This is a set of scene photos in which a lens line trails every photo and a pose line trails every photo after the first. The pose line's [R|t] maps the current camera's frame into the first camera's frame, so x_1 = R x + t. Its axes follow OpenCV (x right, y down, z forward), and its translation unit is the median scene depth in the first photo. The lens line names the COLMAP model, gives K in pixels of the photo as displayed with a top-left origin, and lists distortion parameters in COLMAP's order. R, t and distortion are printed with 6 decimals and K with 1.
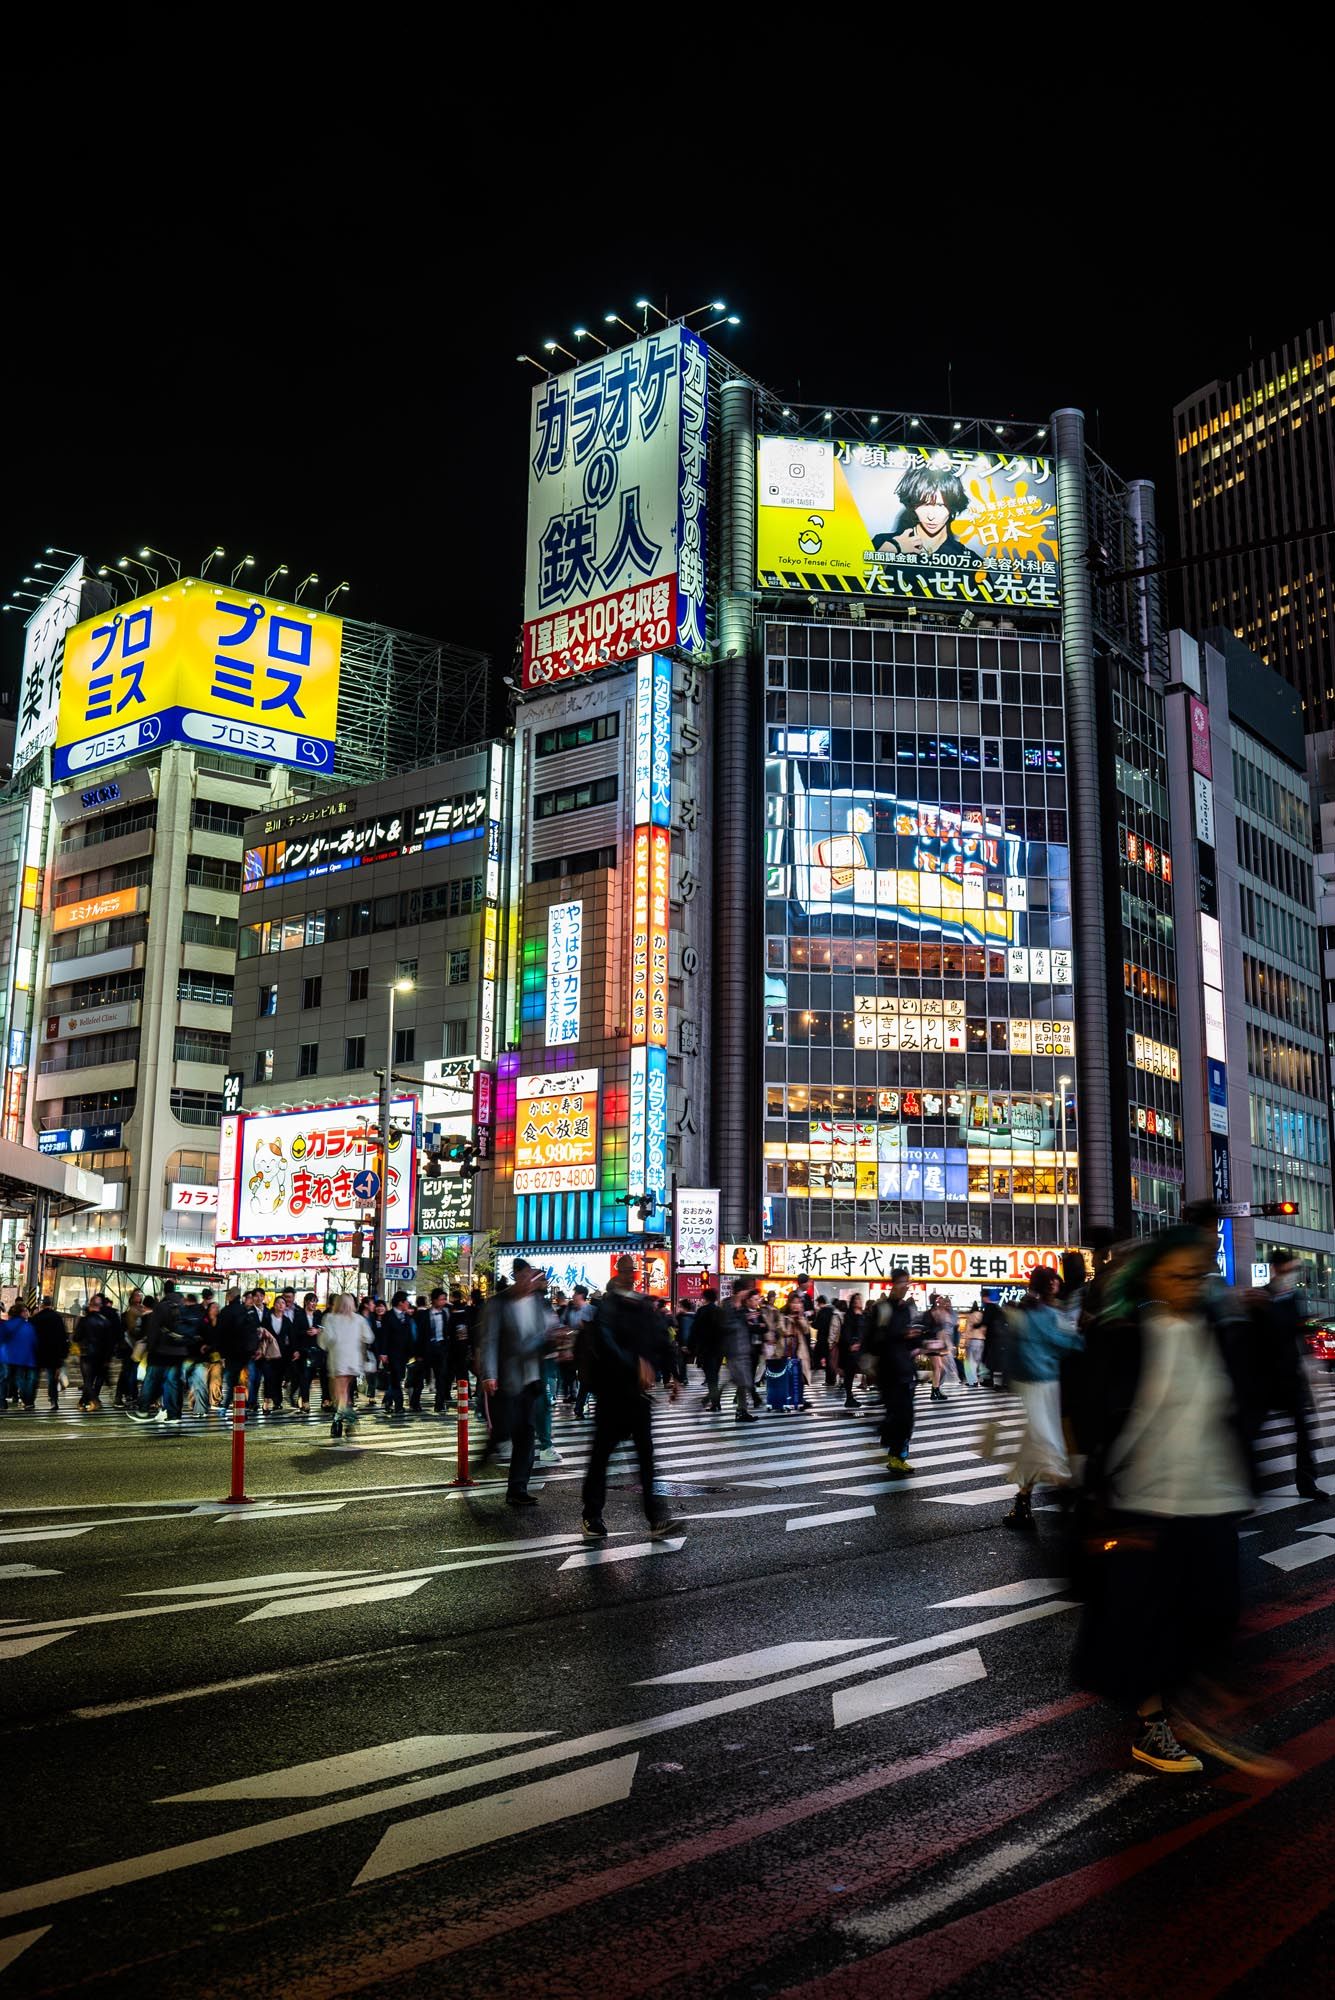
lens RADIAL K [[1618.0, 0, 667.5], [0, 1618.0, 1000.0], [0, 0, 1]] dist [-0.104550, 0.109845]
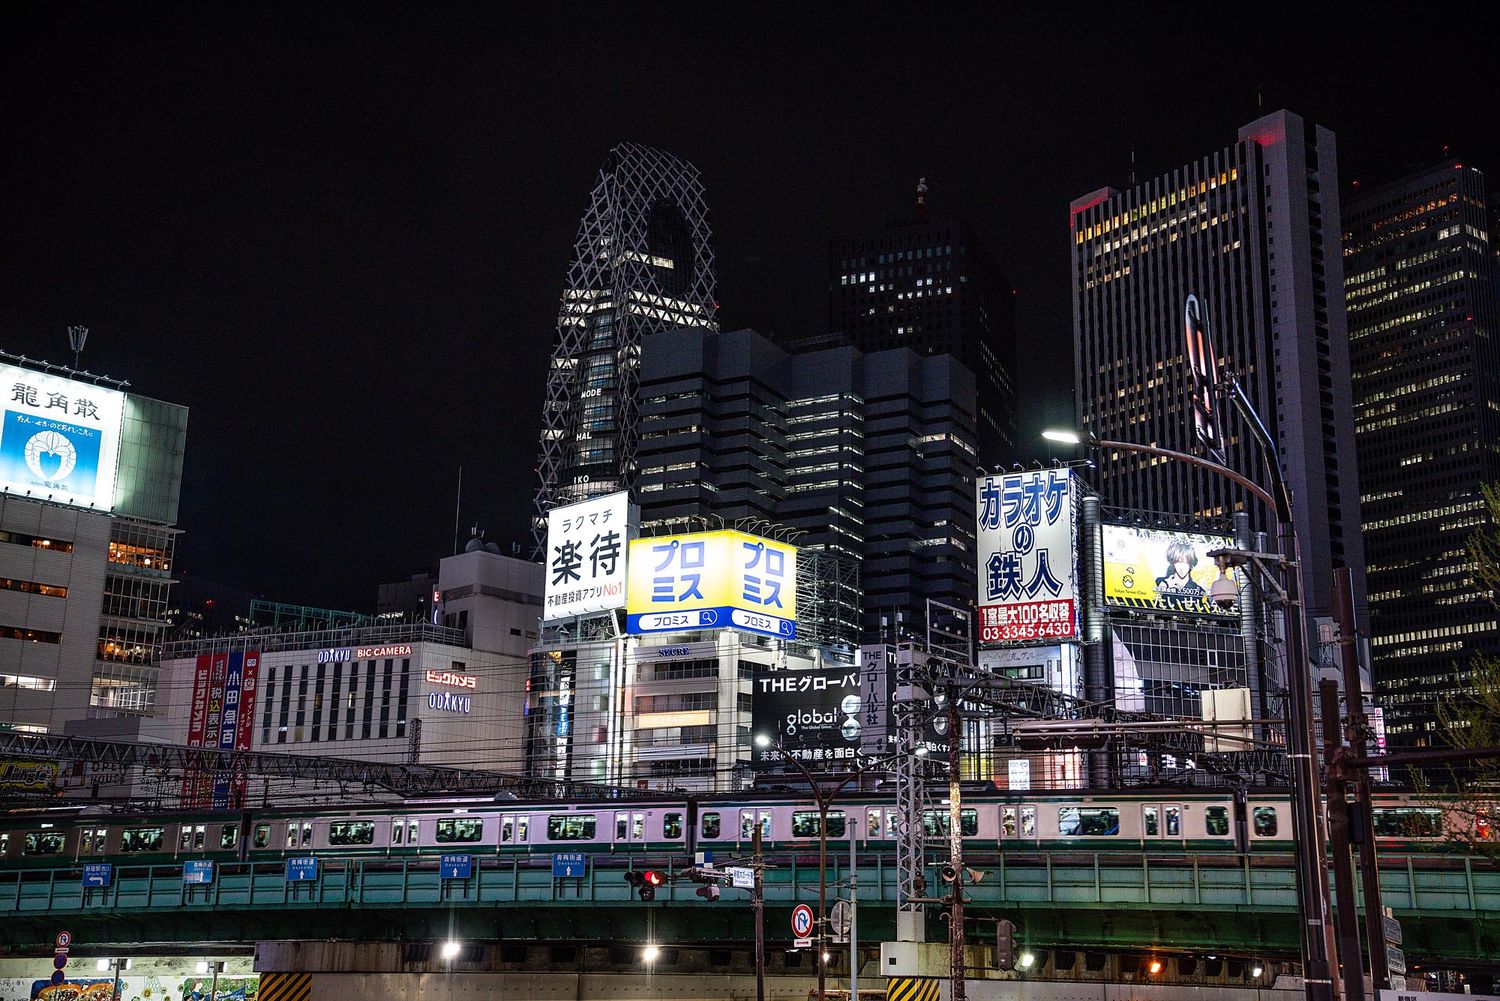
lens RADIAL K [[1572.0, 0, 749.1], [0, 1572.0, 479.3], [0, 0, 1]] dist [0.106998, 0.004281]
pose [[0.982214, 0.055628, 0.179333, -0.734668], [-0.042628, 0.996231, -0.075547, -0.234187], [-0.182860, 0.066559, 0.980883, -0.880030]]
